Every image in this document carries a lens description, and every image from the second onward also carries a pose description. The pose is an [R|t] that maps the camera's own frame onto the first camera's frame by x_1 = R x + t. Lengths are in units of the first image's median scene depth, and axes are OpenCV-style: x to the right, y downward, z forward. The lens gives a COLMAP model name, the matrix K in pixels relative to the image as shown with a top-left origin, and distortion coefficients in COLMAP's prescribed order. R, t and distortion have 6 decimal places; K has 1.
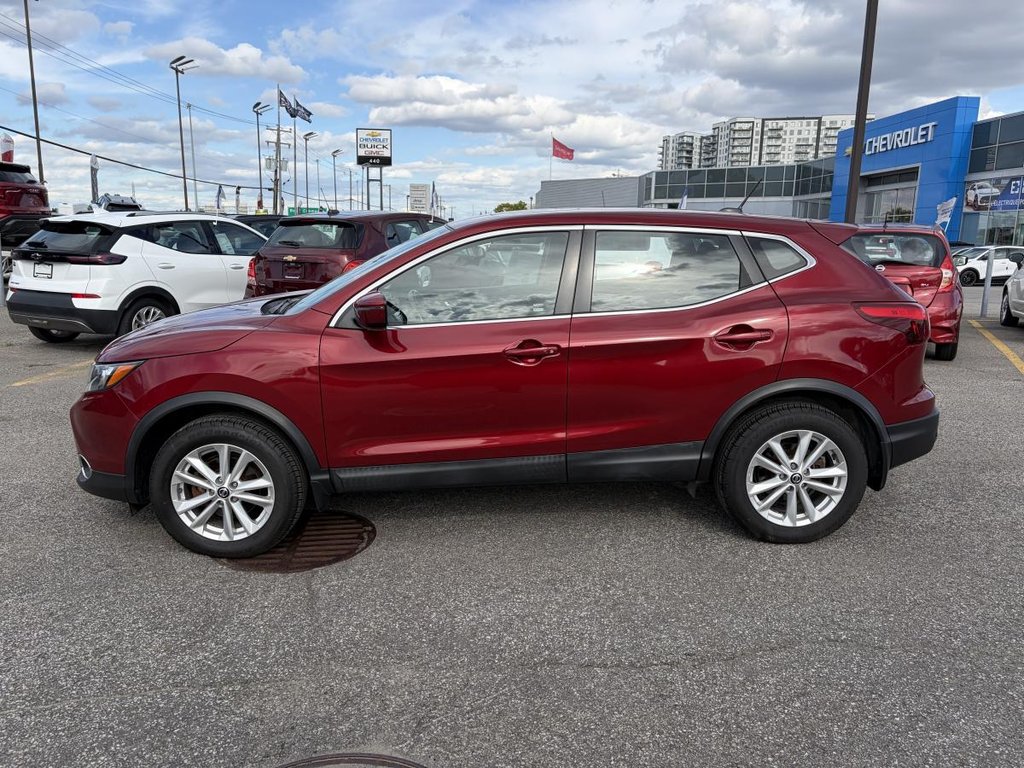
lens RADIAL K [[782.0, 0, 512.8], [0, 782.0, 374.9], [0, 0, 1]] dist [0.040708, -0.042781]
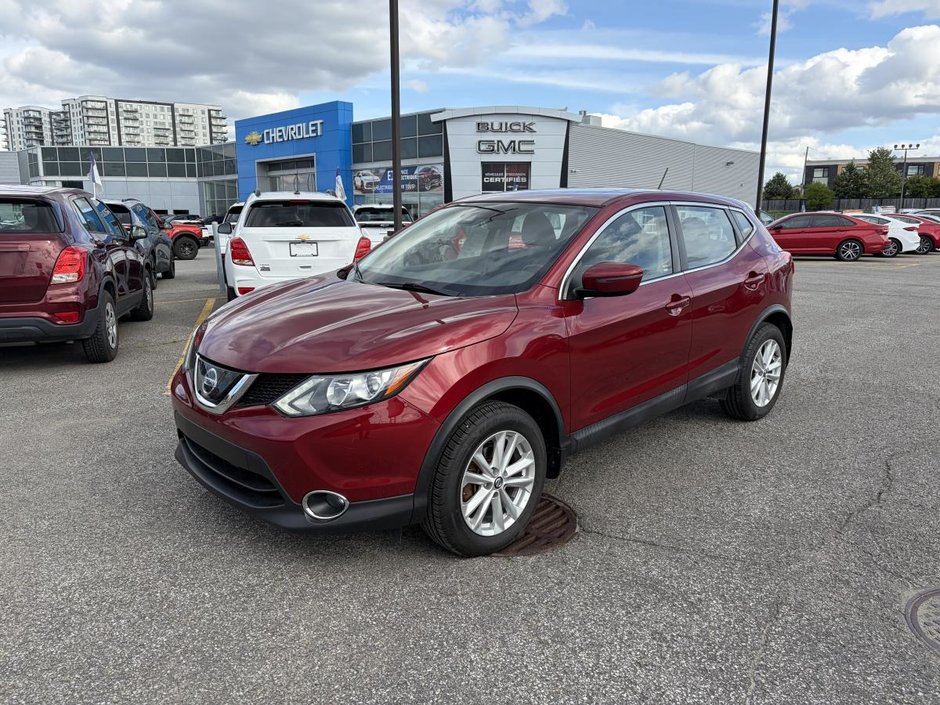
lens RADIAL K [[716.2, 0, 475.0], [0, 716.2, 355.0], [0, 0, 1]] dist [0.040705, -0.045256]
pose [[0.727385, -0.143478, 0.671062, -3.073332], [0.131365, 0.988926, 0.069050, -0.224954], [-0.673538, 0.037928, 0.738179, 1.100120]]
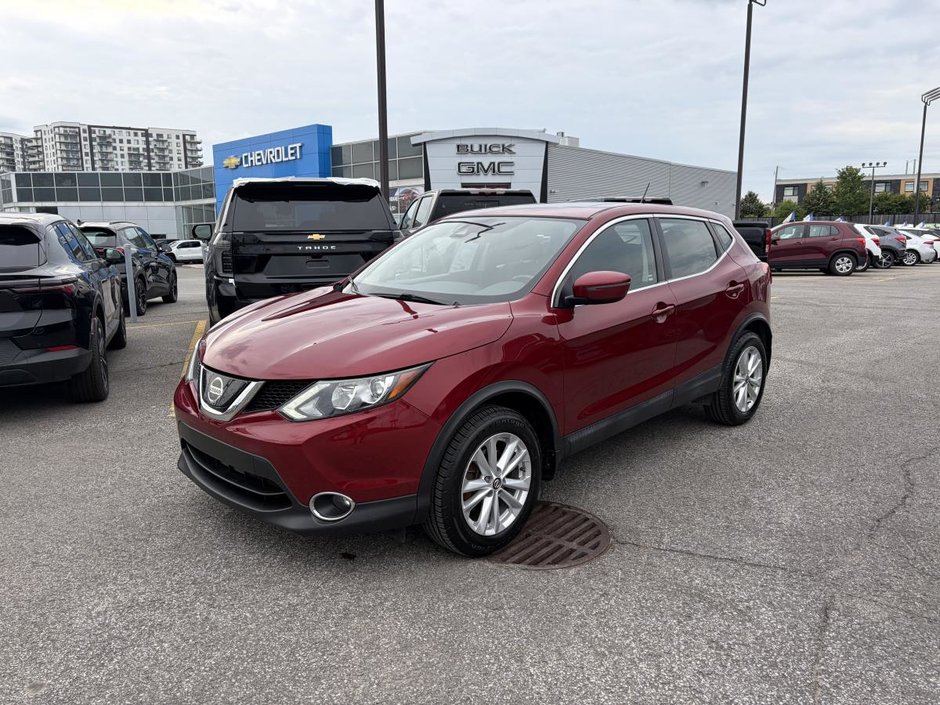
lens RADIAL K [[716.2, 0, 473.7], [0, 716.2, 352.6], [0, 0, 1]] dist [0.040705, -0.045256]
pose [[0.704968, -0.133813, 0.696502, -3.270455], [0.146754, 0.988309, 0.041337, -0.218754], [-0.693890, 0.073073, 0.716363, 1.303096]]
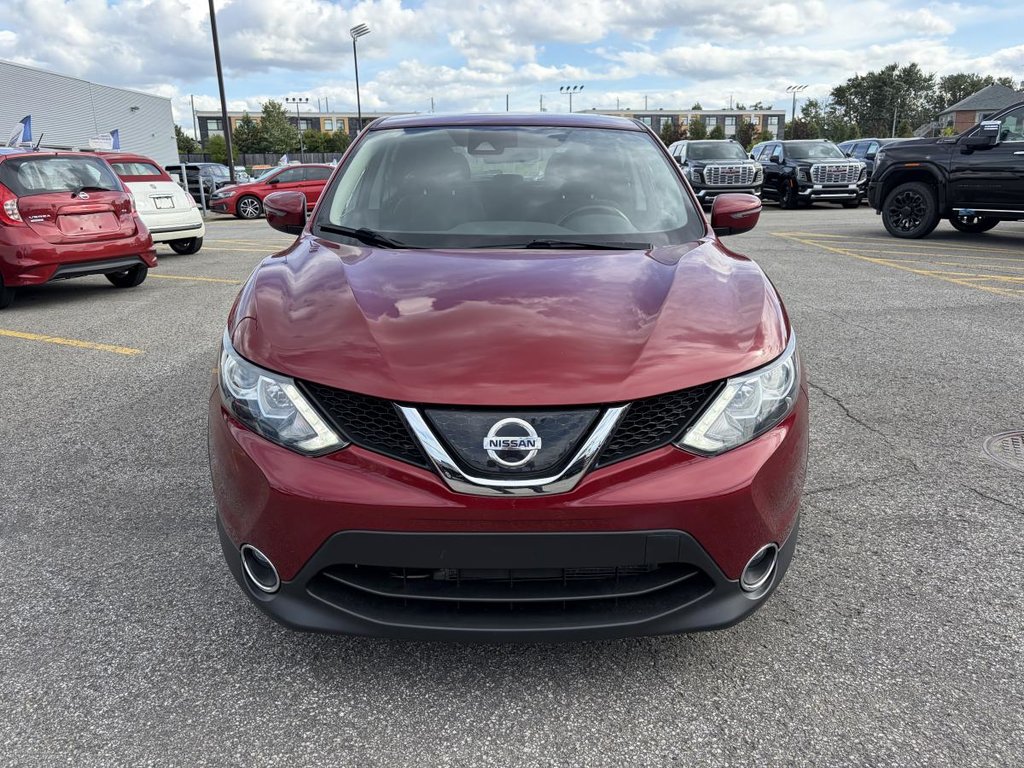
lens RADIAL K [[779.9, 0, 514.7], [0, 779.9, 390.3], [0, 0, 1]] dist [0.031756, -0.036462]
pose [[-0.013151, -0.287394, 0.957722, -3.546085], [0.200381, 0.937618, 0.284112, -0.683709], [-0.979630, 0.195645, 0.045258, 4.093655]]
